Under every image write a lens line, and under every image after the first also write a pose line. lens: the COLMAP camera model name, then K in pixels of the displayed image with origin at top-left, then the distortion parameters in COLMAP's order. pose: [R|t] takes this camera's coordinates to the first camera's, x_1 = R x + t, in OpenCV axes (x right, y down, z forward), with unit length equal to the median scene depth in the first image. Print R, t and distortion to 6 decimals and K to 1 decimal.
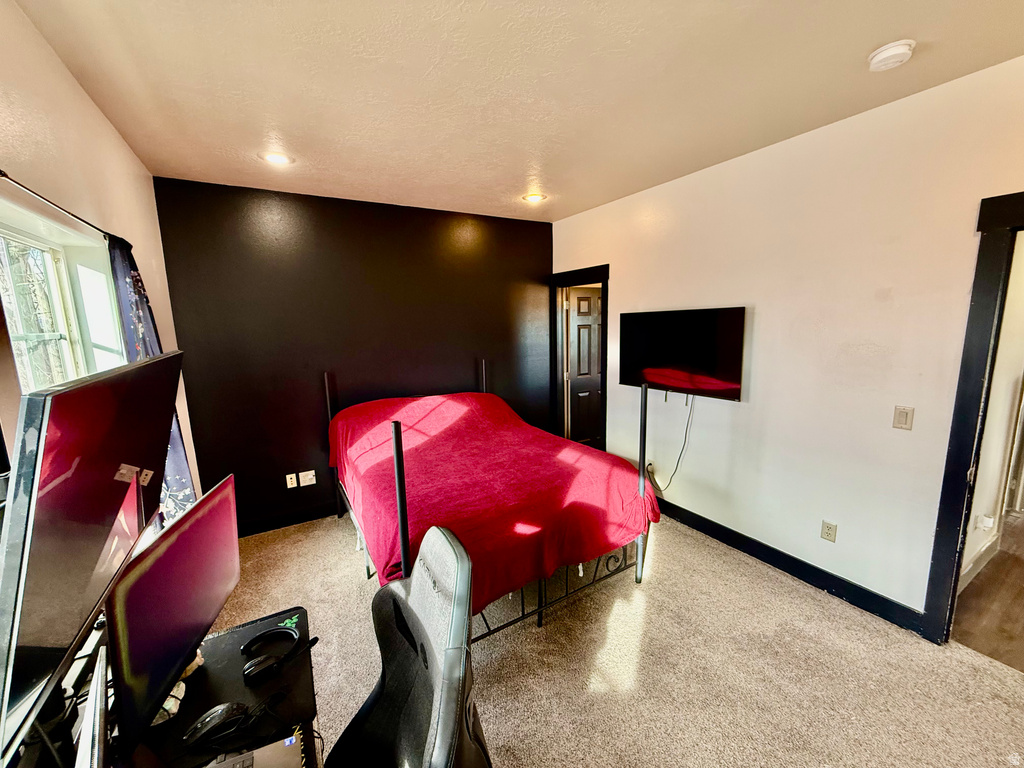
lens RADIAL K [[406.6, 0, 513.5], [0, 406.6, 383.5], [0, 0, 1]] dist [-0.002363, 0.000586]
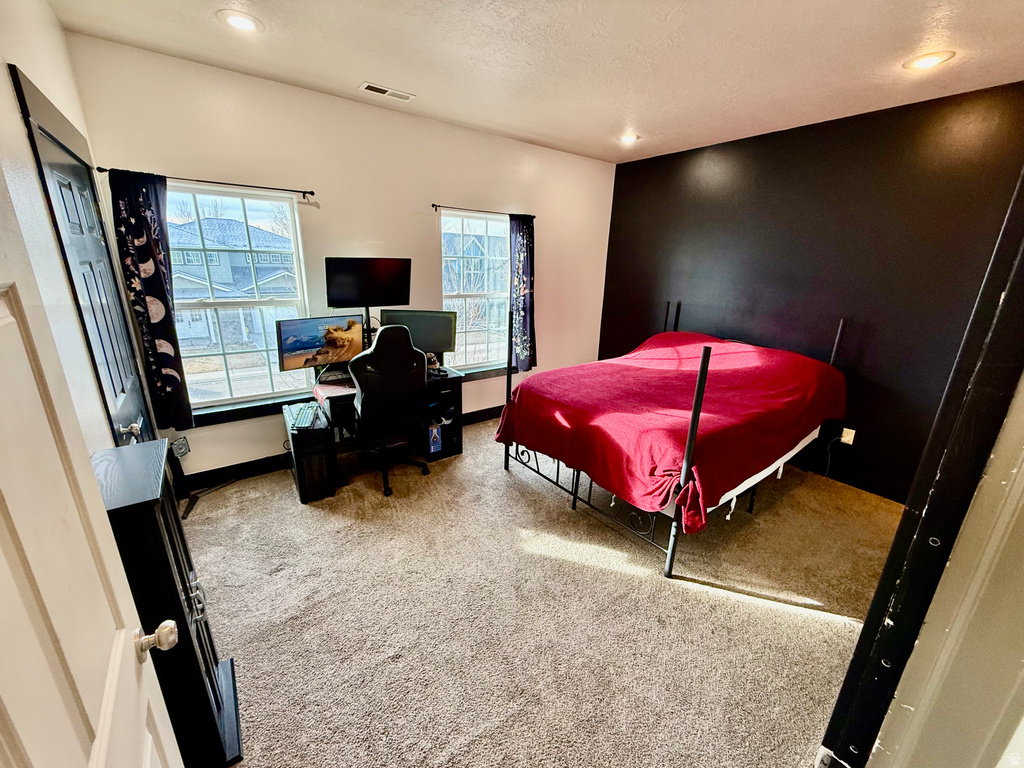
lens RADIAL K [[406.6, 0, 515.6], [0, 406.6, 383.6], [0, 0, 1]] dist [-0.002363, 0.000586]
pose [[0.121458, 0.312169, -0.942230, 1.099936], [-0.184061, 0.939878, 0.287663, -0.093875], [0.975382, 0.138488, 0.171614, 0.553384]]
